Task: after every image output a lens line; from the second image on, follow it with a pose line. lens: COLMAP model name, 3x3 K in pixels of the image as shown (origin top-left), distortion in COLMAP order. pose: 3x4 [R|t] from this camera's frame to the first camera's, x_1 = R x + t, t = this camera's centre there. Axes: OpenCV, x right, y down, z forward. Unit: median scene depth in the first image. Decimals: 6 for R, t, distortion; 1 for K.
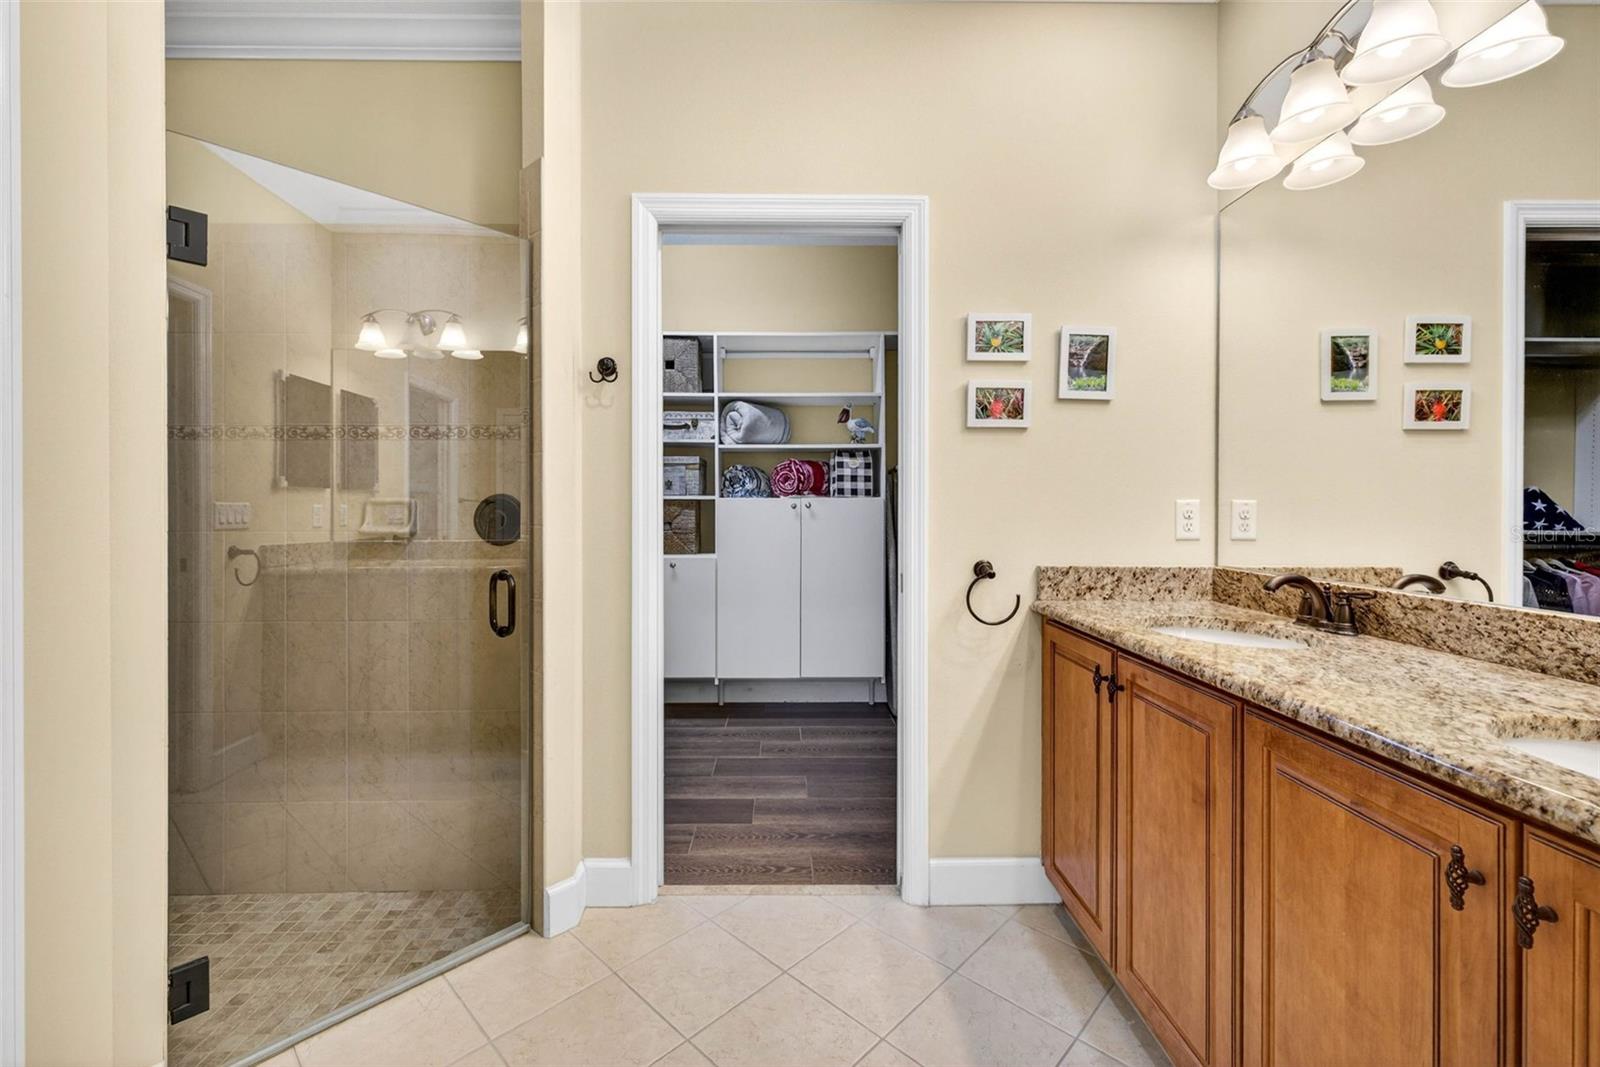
lens RADIAL K [[683.8, 0, 801.9], [0, 683.8, 517.8], [0, 0, 1]] dist [0.003280, -0.000125]
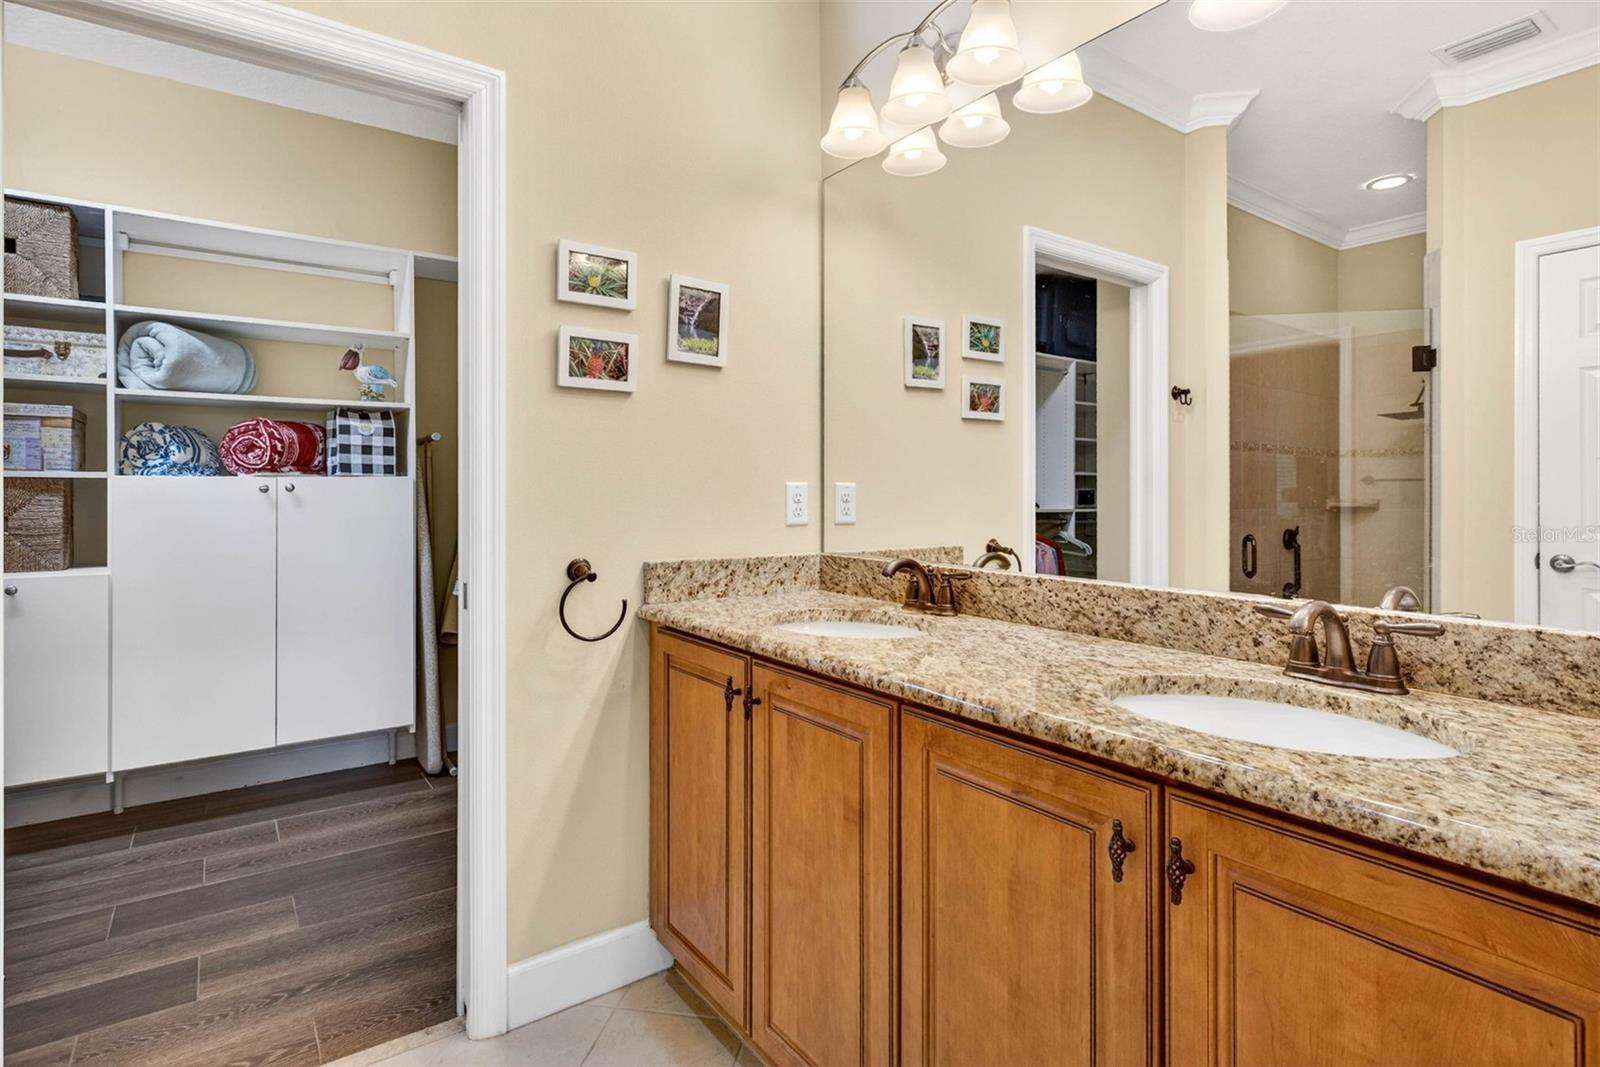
lens RADIAL K [[807.2, 0, 819.9], [0, 807.2, 491.6], [0, 0, 1]] dist [-0.001907, -0.001080]
pose [[0.818104, -0.002016, 0.575067, -0.035525], [0.009543, 0.999904, -0.010071, -0.002311], [-0.574991, 0.013727, 0.818044, 0.085164]]
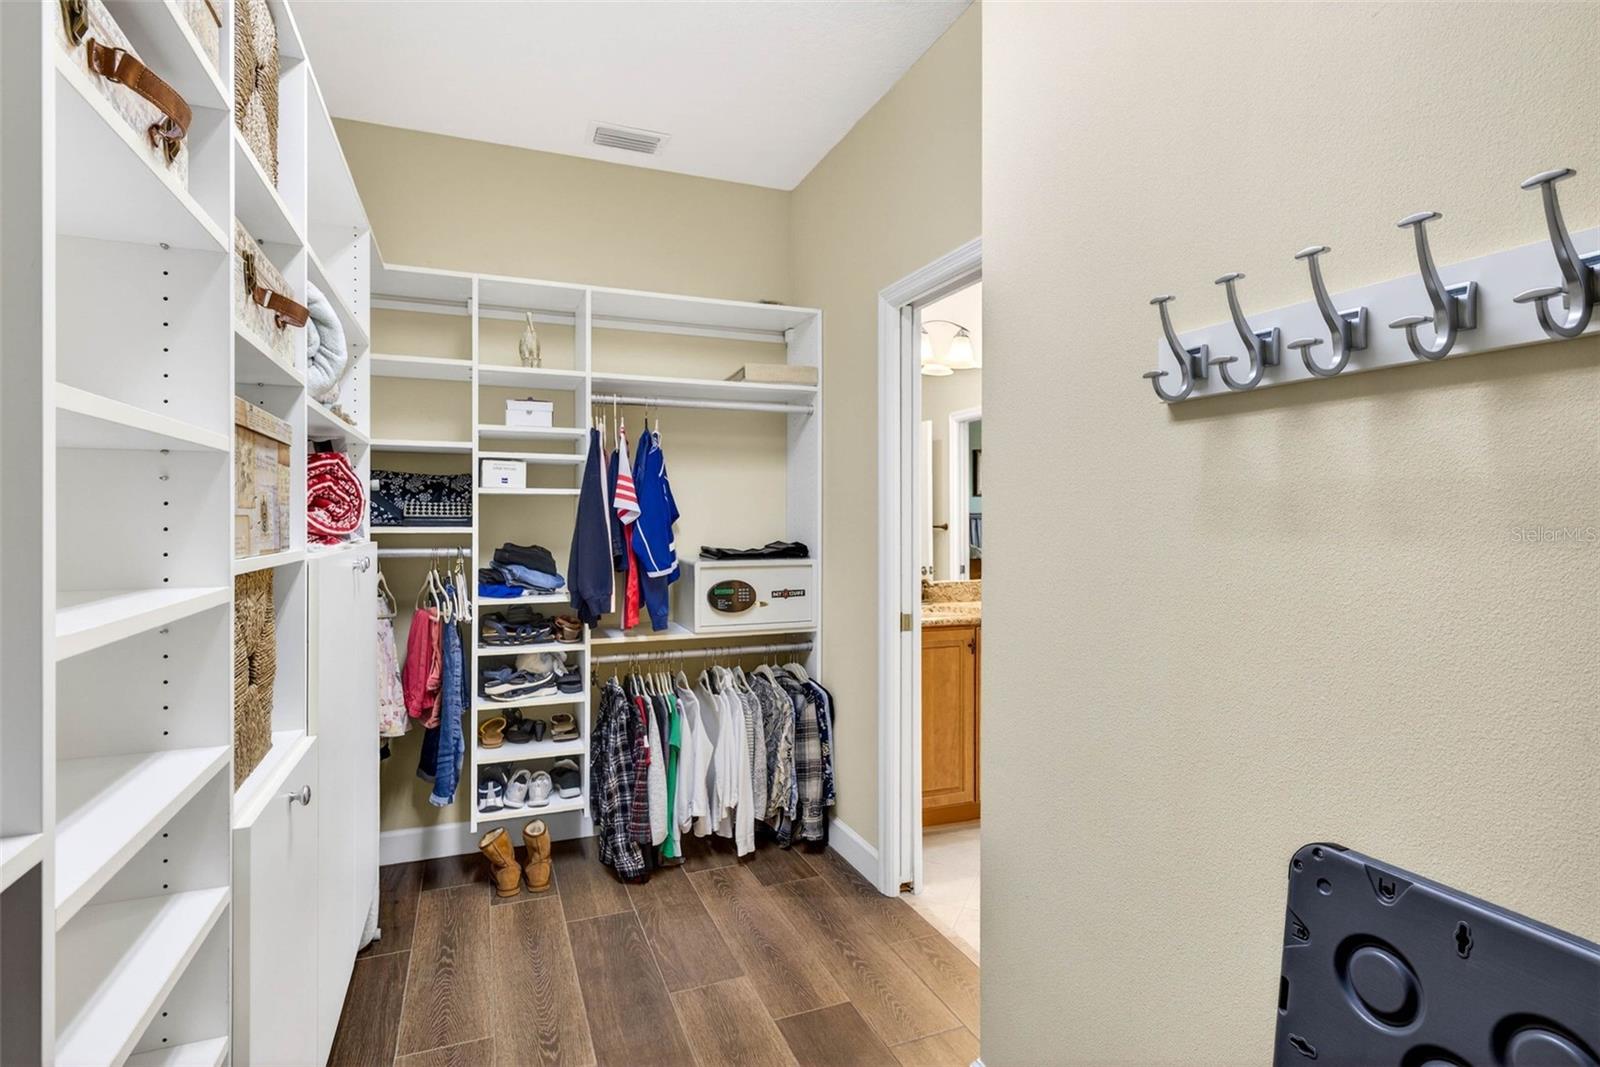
lens RADIAL K [[832.5, 0, 801.4], [0, 832.5, 515.6], [0, 0, 1]] dist [-0.003543, -0.000412]
pose [[-0.360928, 0.000632, 0.932593, -1.014232], [0.013963, 0.999891, 0.004726, -0.084506], [-0.932489, 0.014727, -0.360898, 1.568731]]
